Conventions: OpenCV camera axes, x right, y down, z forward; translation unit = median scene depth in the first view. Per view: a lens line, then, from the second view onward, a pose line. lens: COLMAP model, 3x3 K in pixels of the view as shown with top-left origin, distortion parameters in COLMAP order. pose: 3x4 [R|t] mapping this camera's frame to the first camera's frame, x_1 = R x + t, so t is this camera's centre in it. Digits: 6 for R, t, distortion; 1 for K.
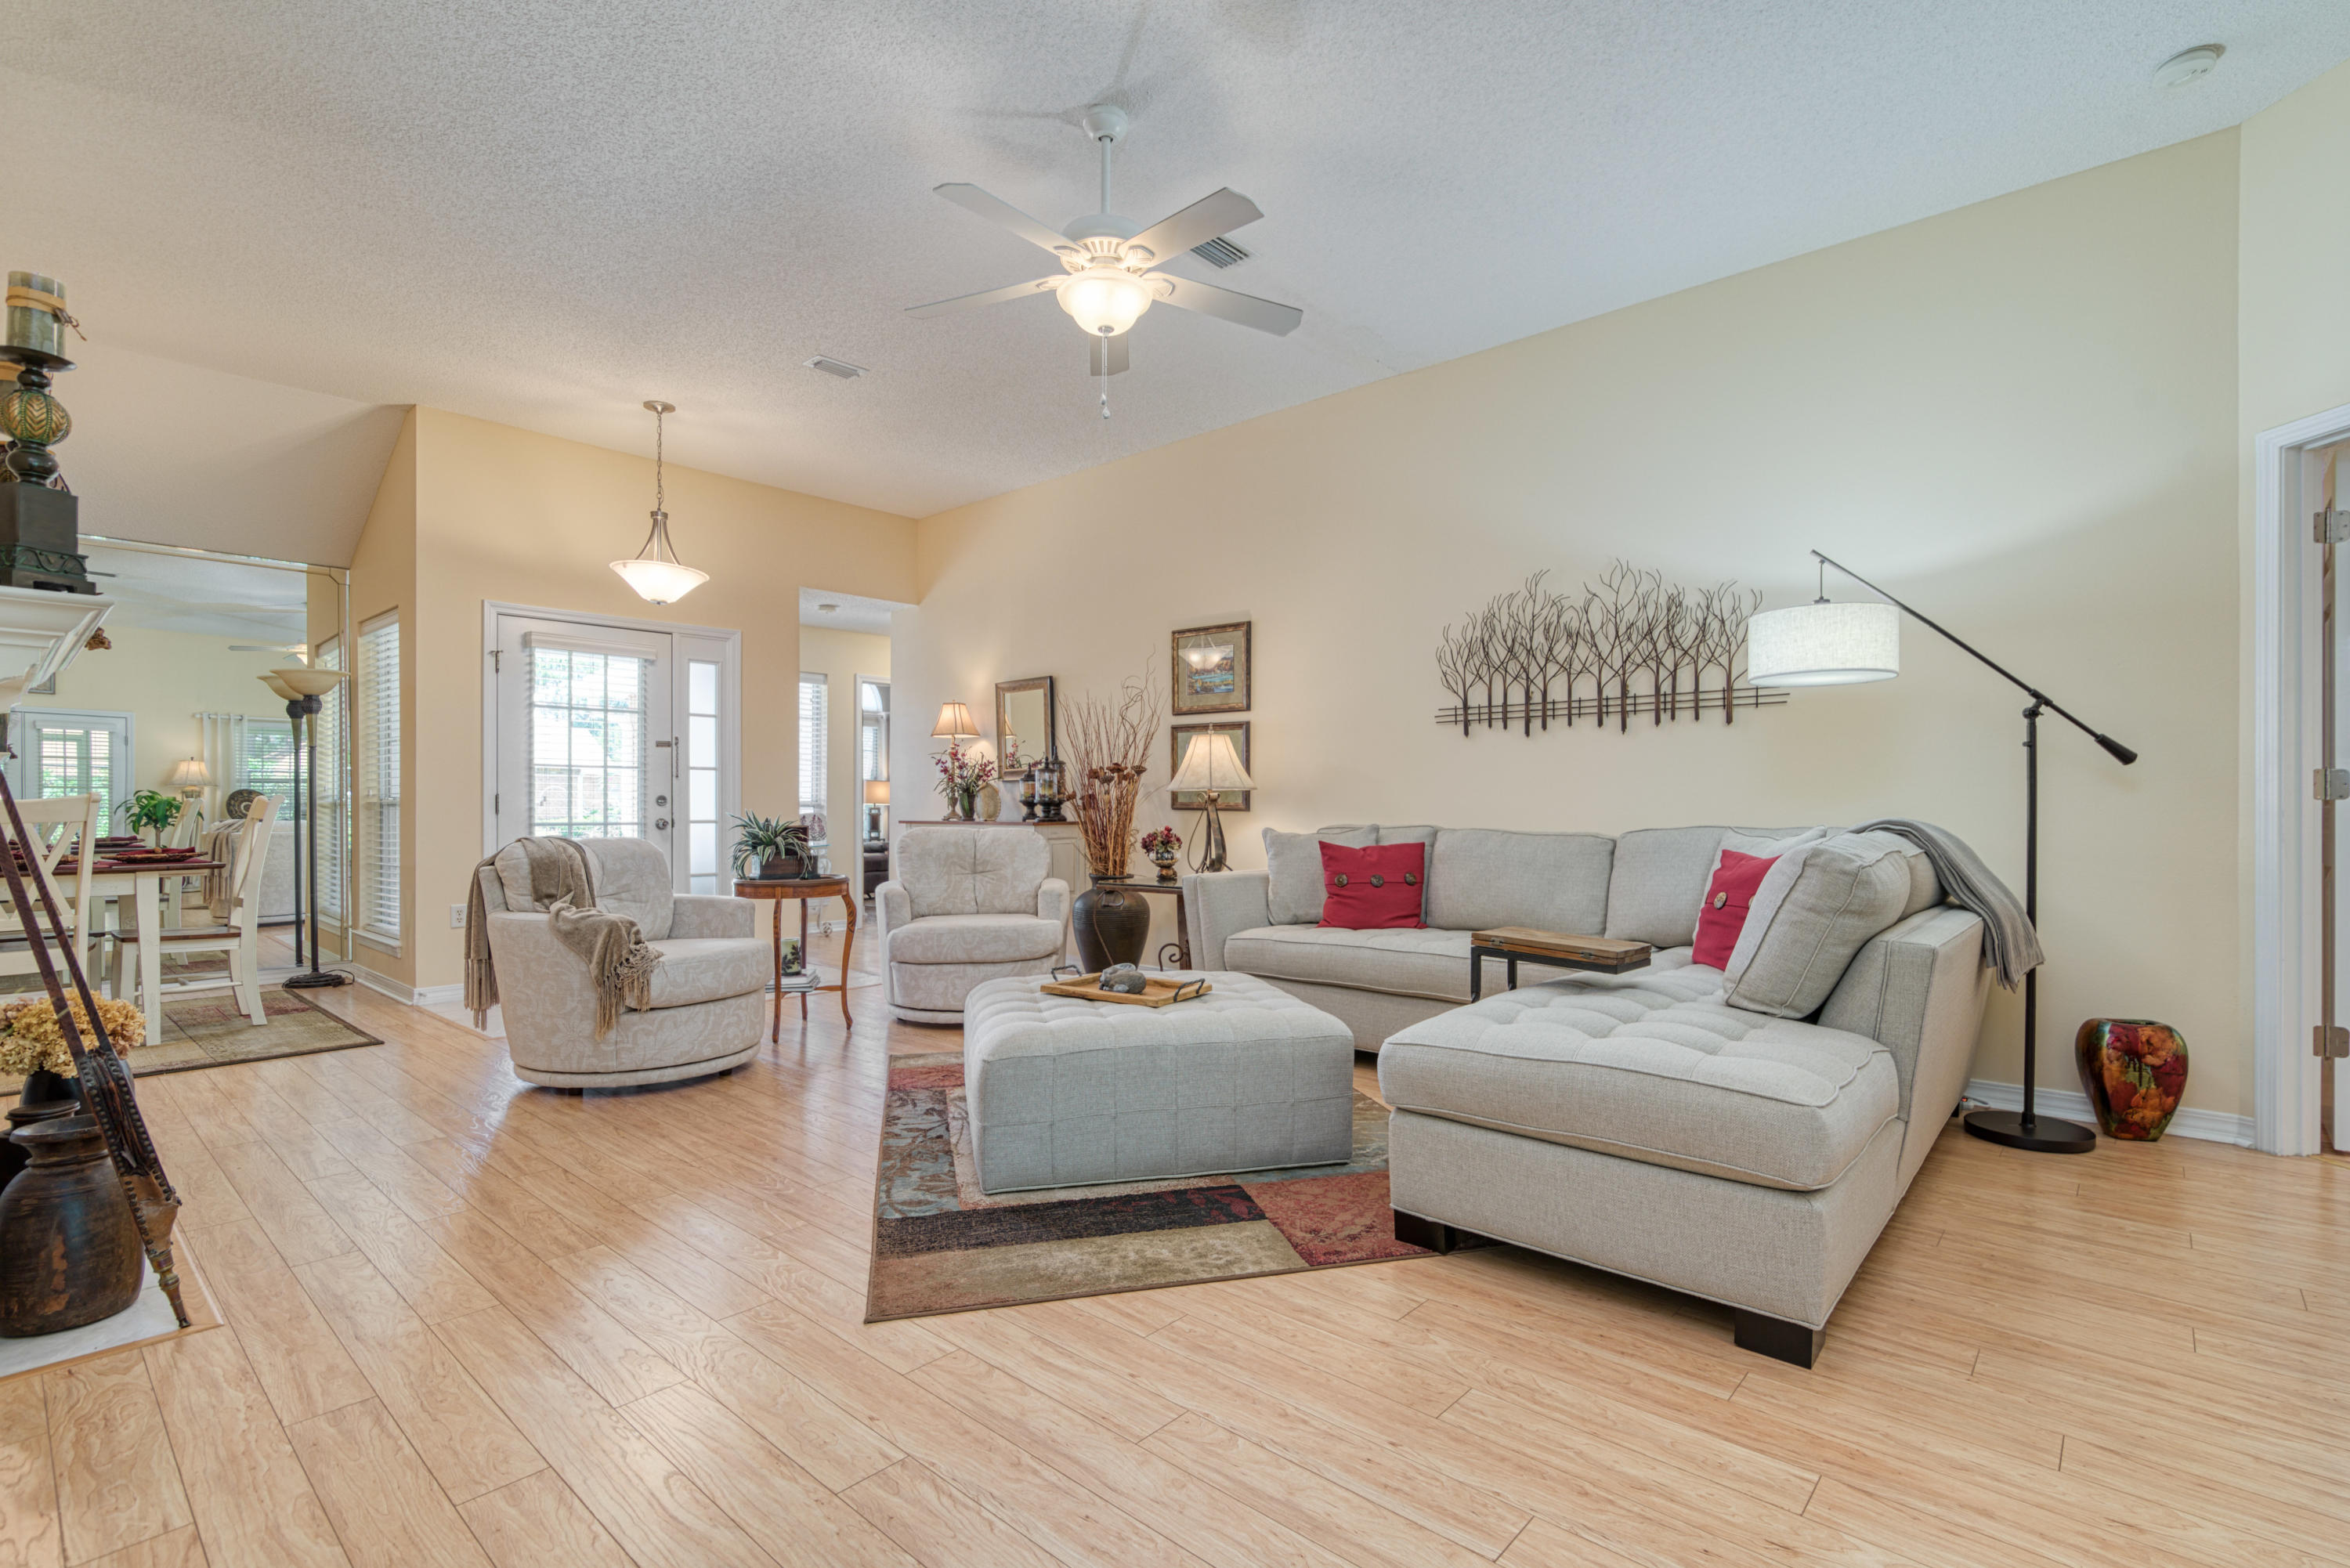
lens RADIAL K [[1083.0, 0, 1190.1], [0, 1083.0, 809.7], [0, 0, 1]] dist [-0.008713, 0.001489]
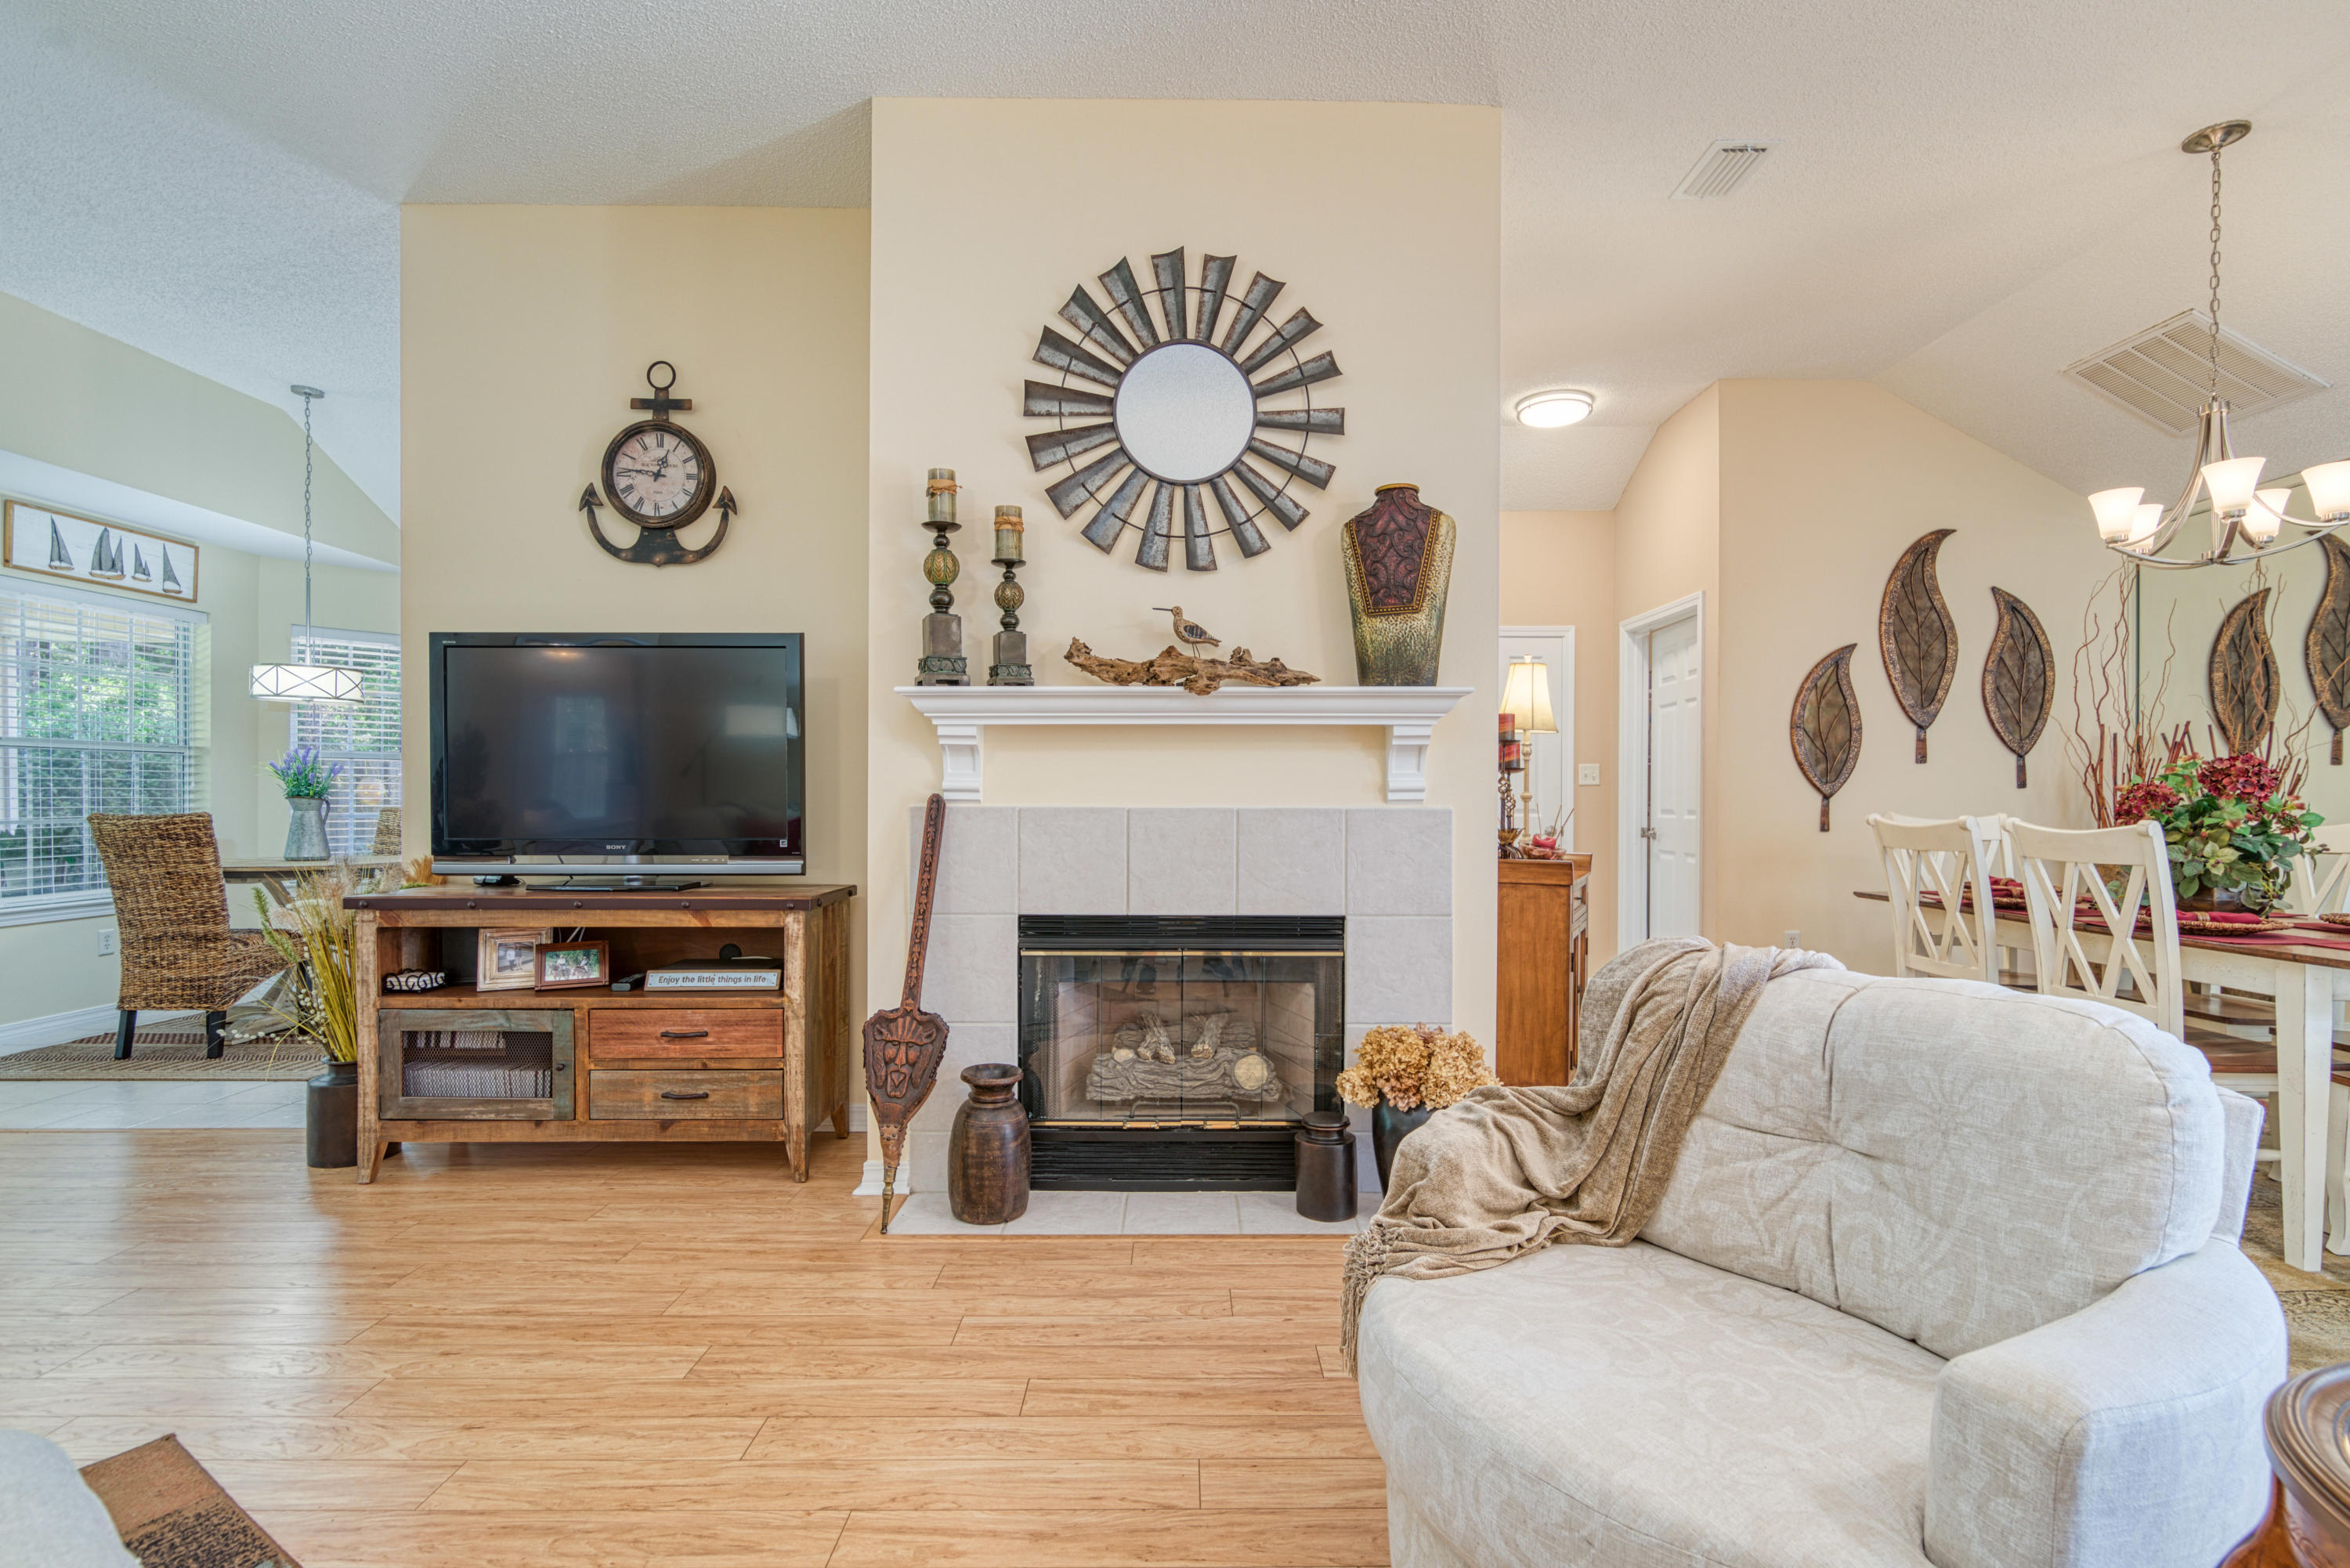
lens RADIAL K [[1083.0, 0, 1181.8], [0, 1083.0, 794.2], [0, 0, 1]] dist [-0.008713, 0.001489]
pose [[-0.740055, -0.003012, -0.672540, -0.121041], [-0.008154, 0.999957, 0.004494, -0.023587], [0.672497, 0.008809, -0.740047, 0.838630]]
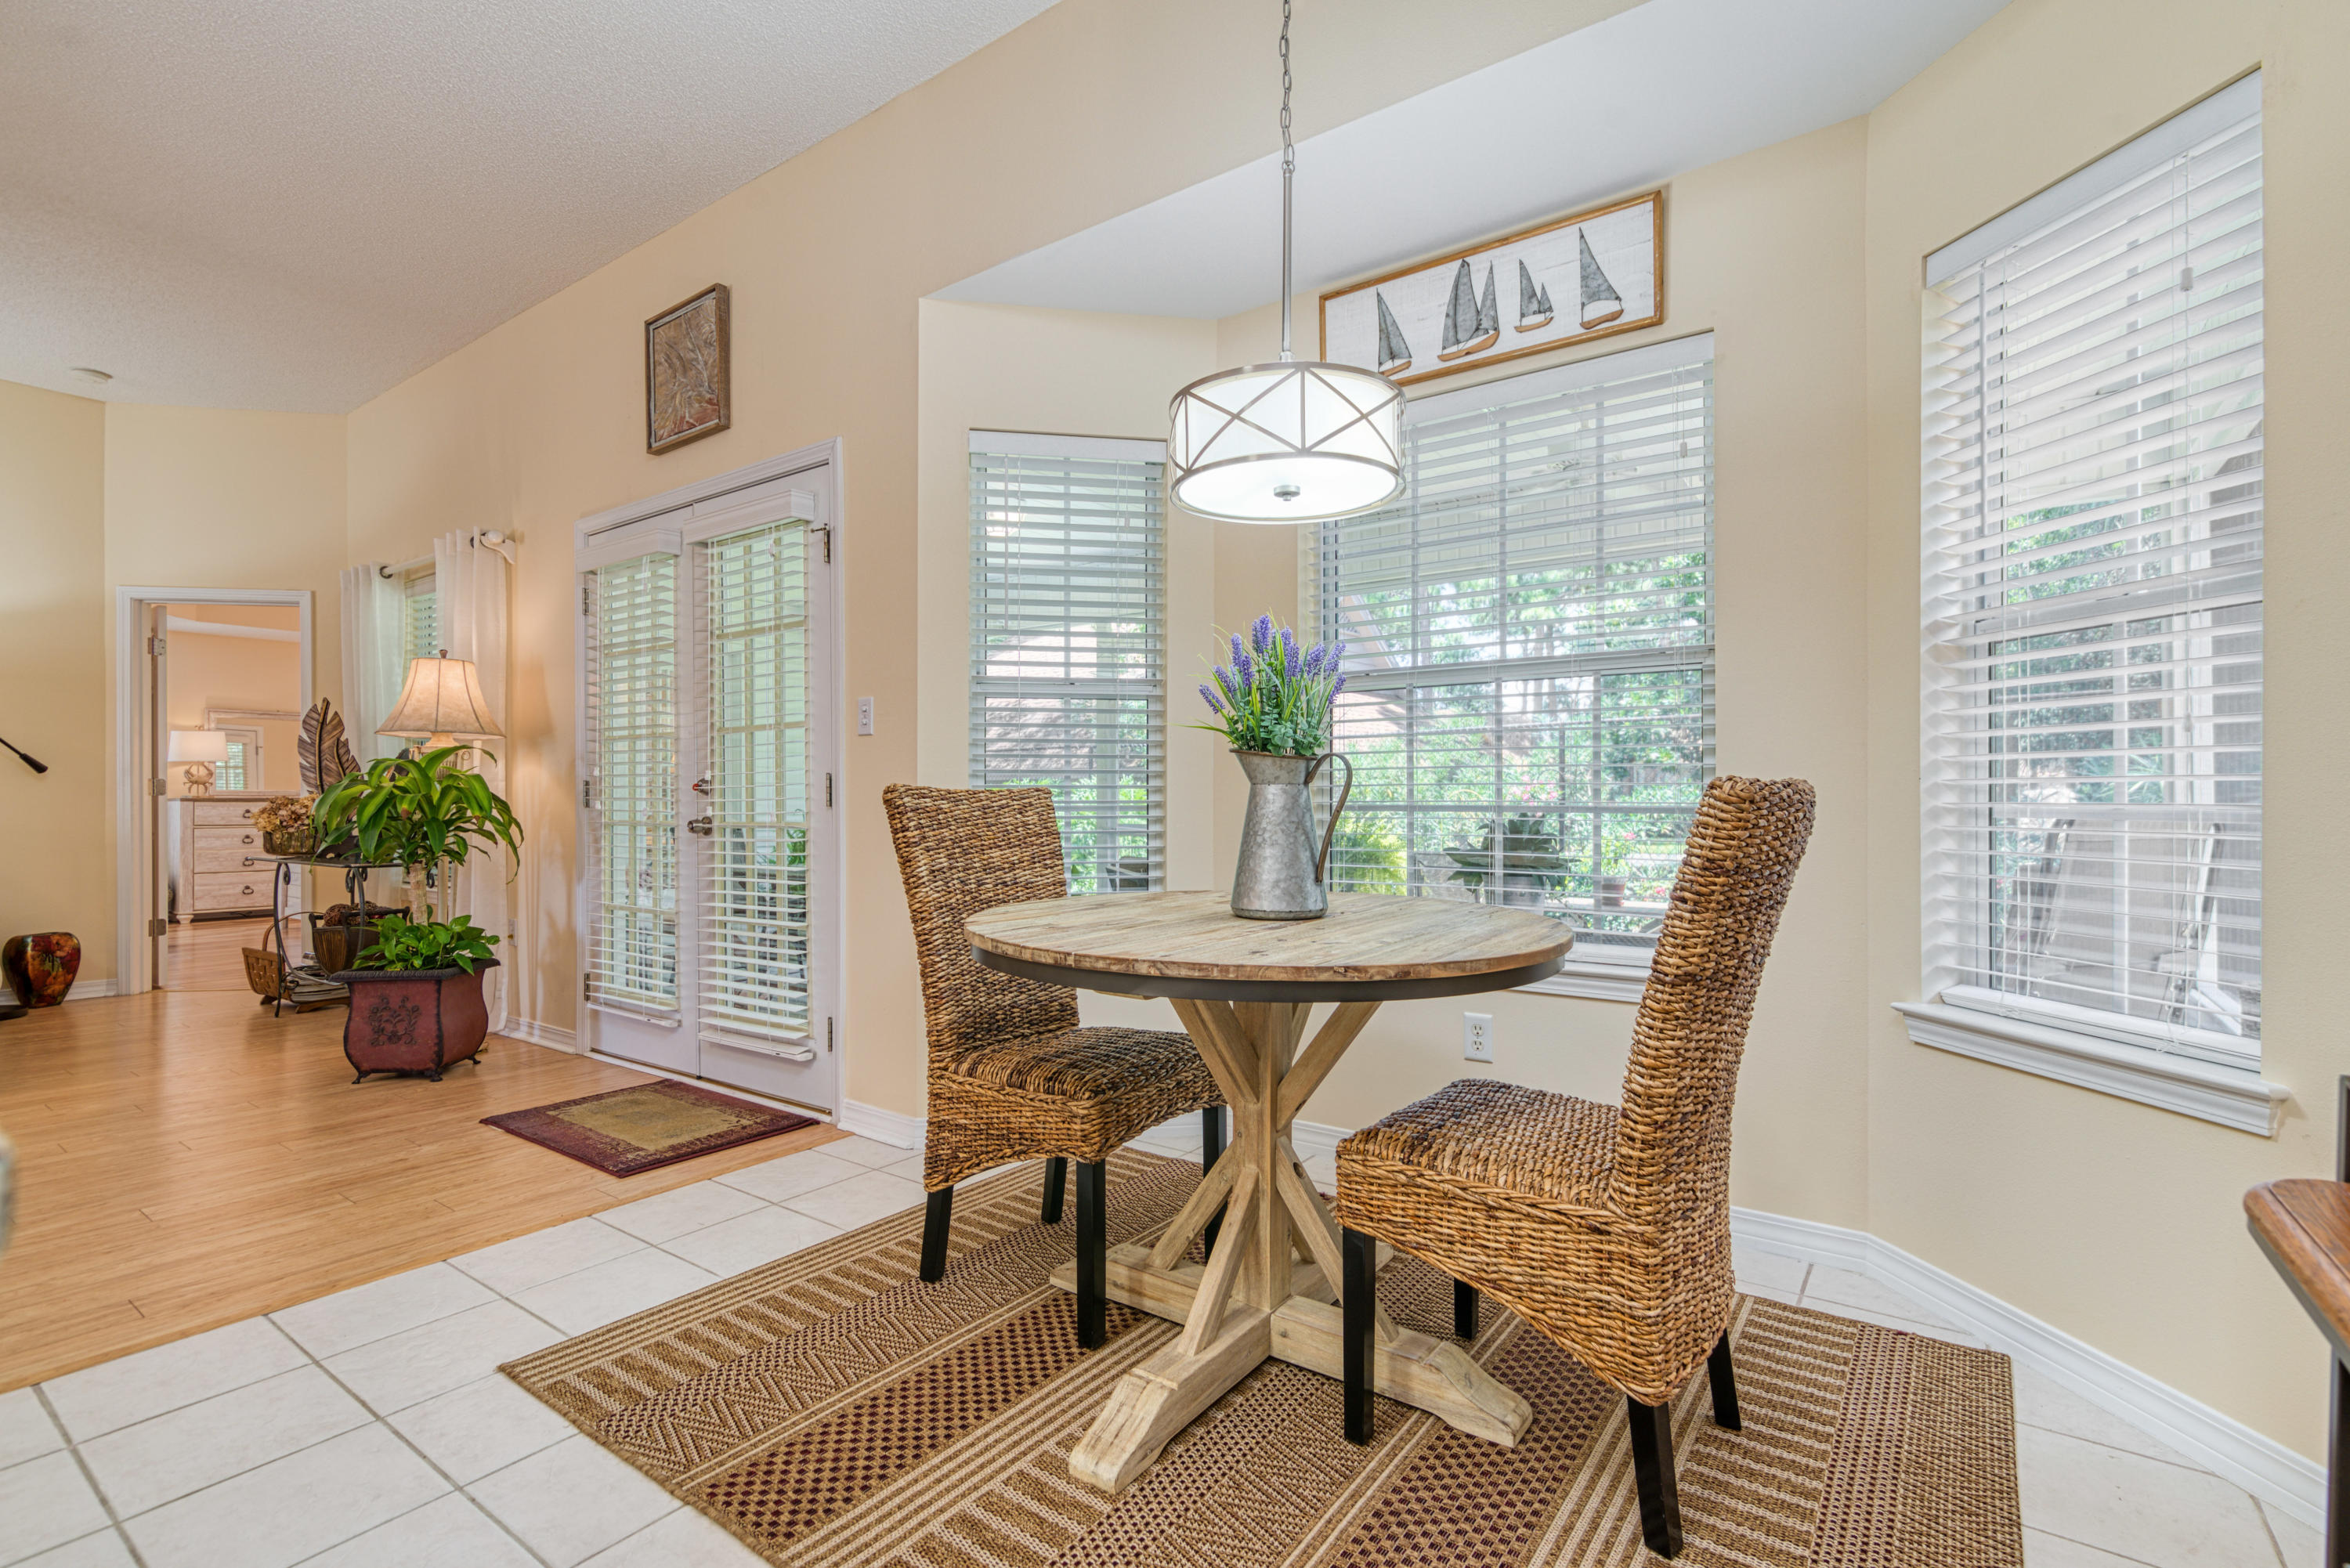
lens RADIAL K [[1083.0, 0, 1174.3], [0, 1083.0, 801.9], [0, 0, 1]] dist [-0.008713, 0.001489]
pose [[-0.093969, 0.001594, 0.995574, -0.553834], [0.005828, 0.999982, -0.001051, 0.007590], [-0.995558, 0.005704, -0.093977, -0.332361]]
